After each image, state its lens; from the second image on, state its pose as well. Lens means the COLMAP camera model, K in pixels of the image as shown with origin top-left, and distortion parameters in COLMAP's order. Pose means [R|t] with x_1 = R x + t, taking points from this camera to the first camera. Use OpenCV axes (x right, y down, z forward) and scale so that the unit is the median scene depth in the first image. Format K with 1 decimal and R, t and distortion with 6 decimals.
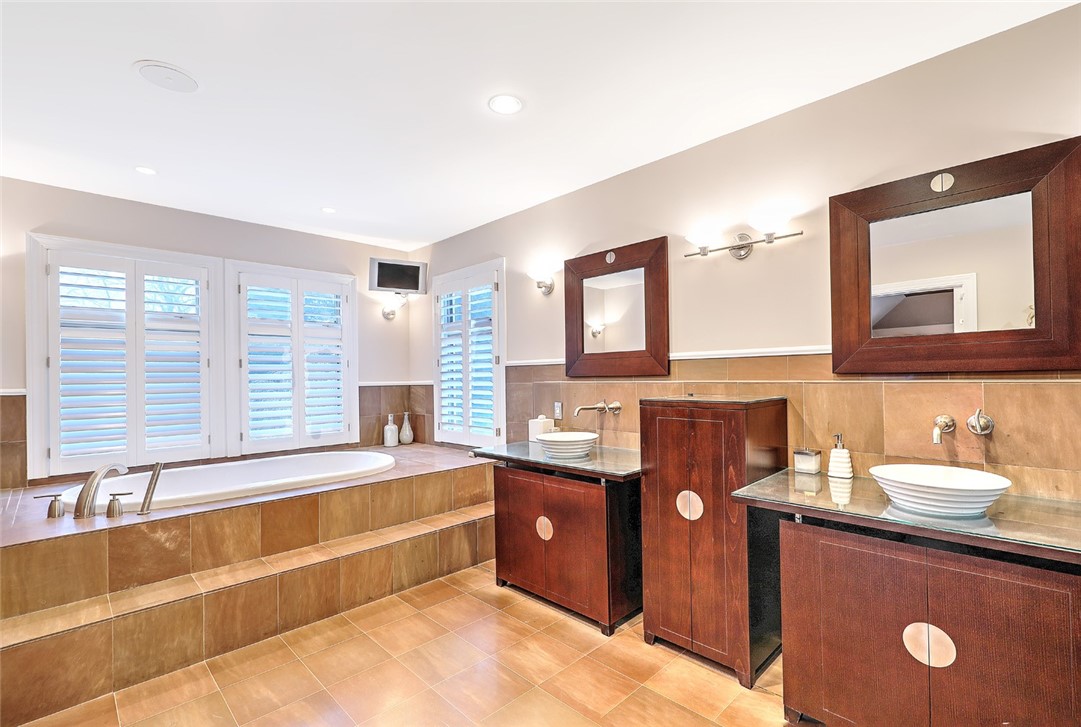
lens RADIAL K [[483.4, 0, 553.0], [0, 483.4, 372.1], [0, 0, 1]] dist [0.002124, -0.000816]
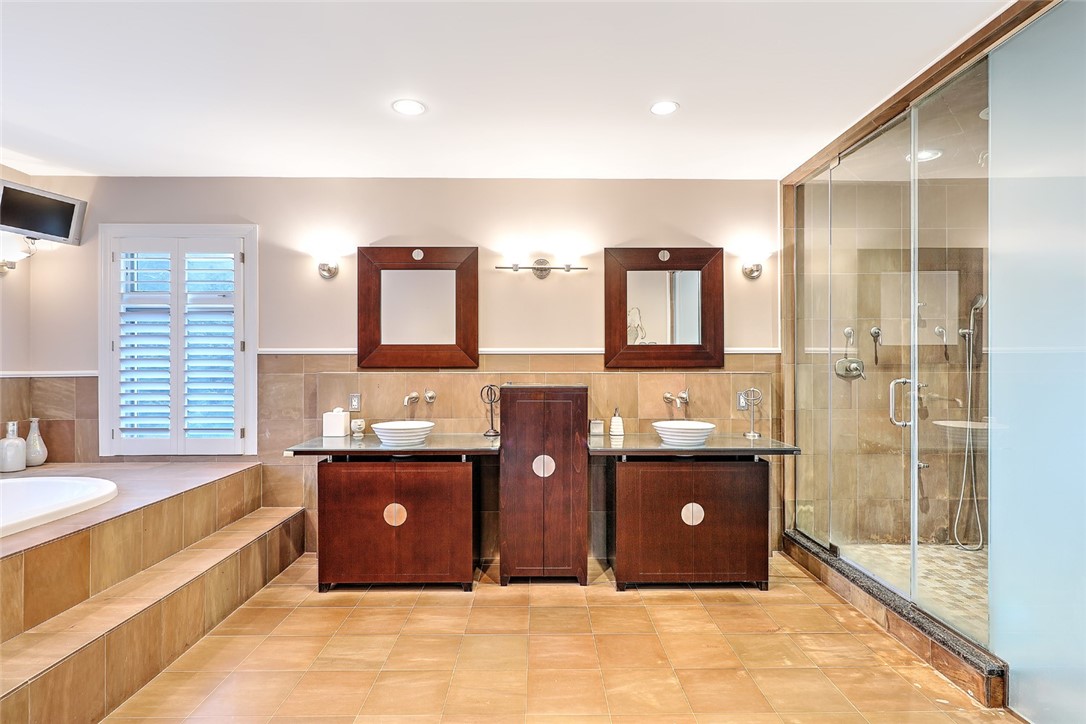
lens RADIAL K [[539.7, 0, 536.8], [0, 539.7, 368.4], [0, 0, 1]] dist [0.009364, -0.004736]
pose [[0.711096, 0.012030, 0.702992, -0.666554], [-0.015132, 0.999884, -0.001804, 0.011148], [-0.702932, -0.009355, 0.711196, -0.026505]]
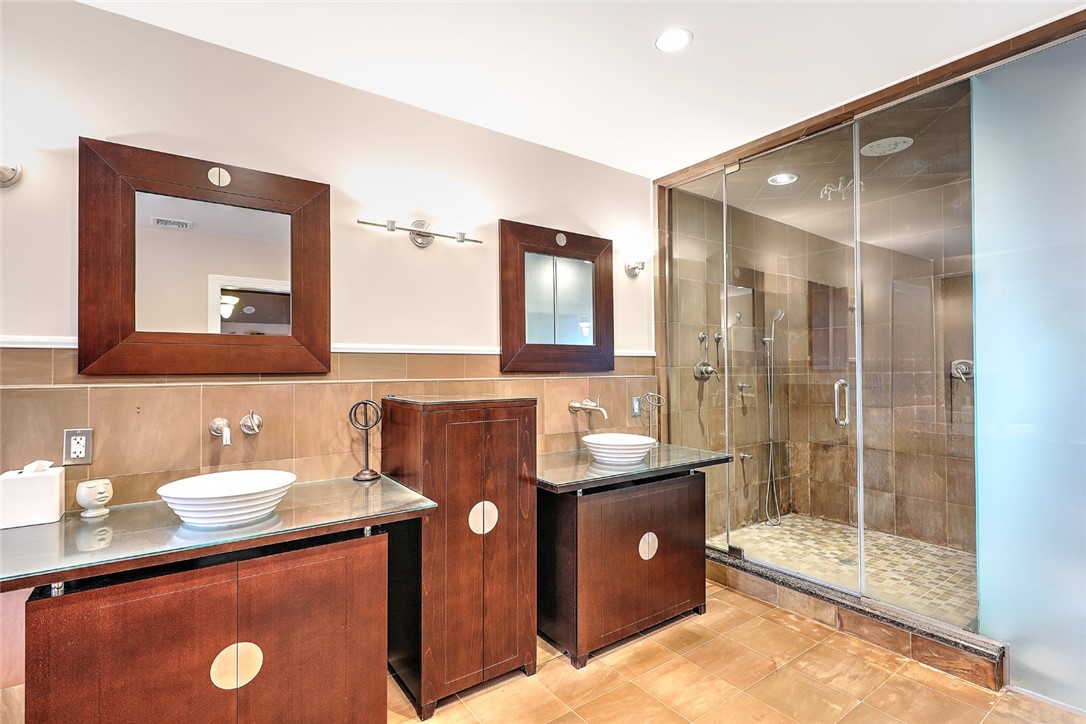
lens RADIAL K [[511.2, 0, 537.3], [0, 511.2, 365.7], [0, 0, 1]] dist [-0.000277, 0.001255]
pose [[0.184489, 0.021978, 0.982589, -0.548229], [-0.003456, 0.999758, -0.021714, 0.013192], [-0.982829, 0.000610, 0.184520, 0.631469]]
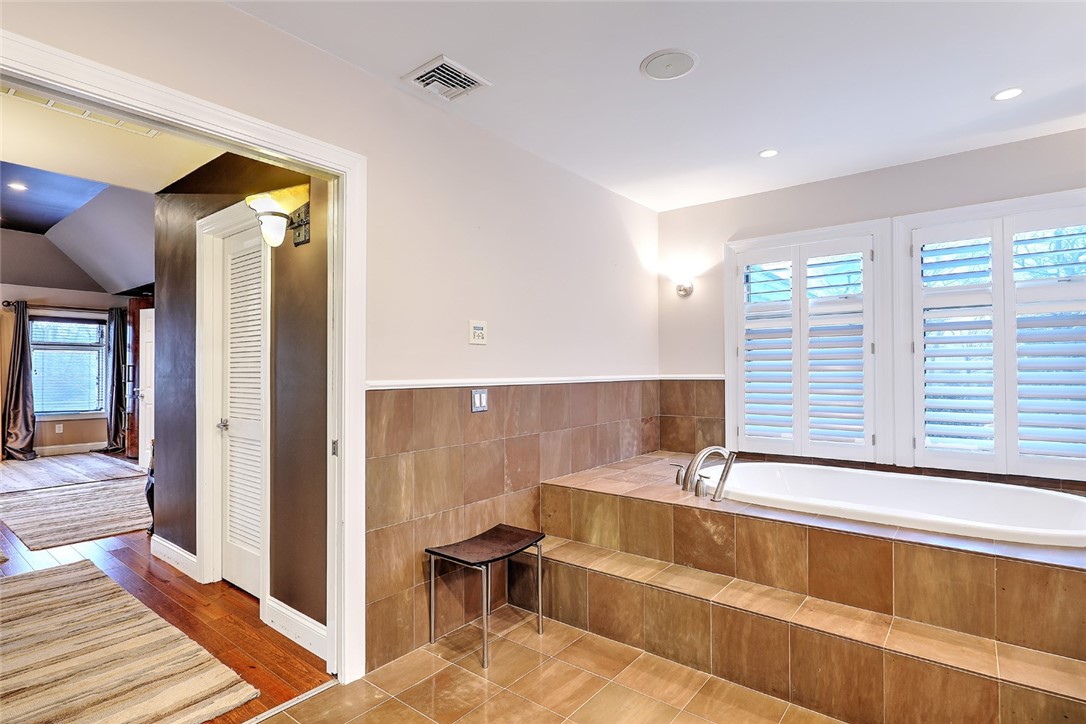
lens RADIAL K [[539.7, 0, 551.5], [0, 539.7, 368.4], [0, 0, 1]] dist [0.009364, -0.004736]
pose [[0.124219, 0.009790, -0.992206, 0.226817], [0.009061, 0.999898, 0.011001, 0.000158], [0.992213, -0.010357, 0.124118, 0.508370]]
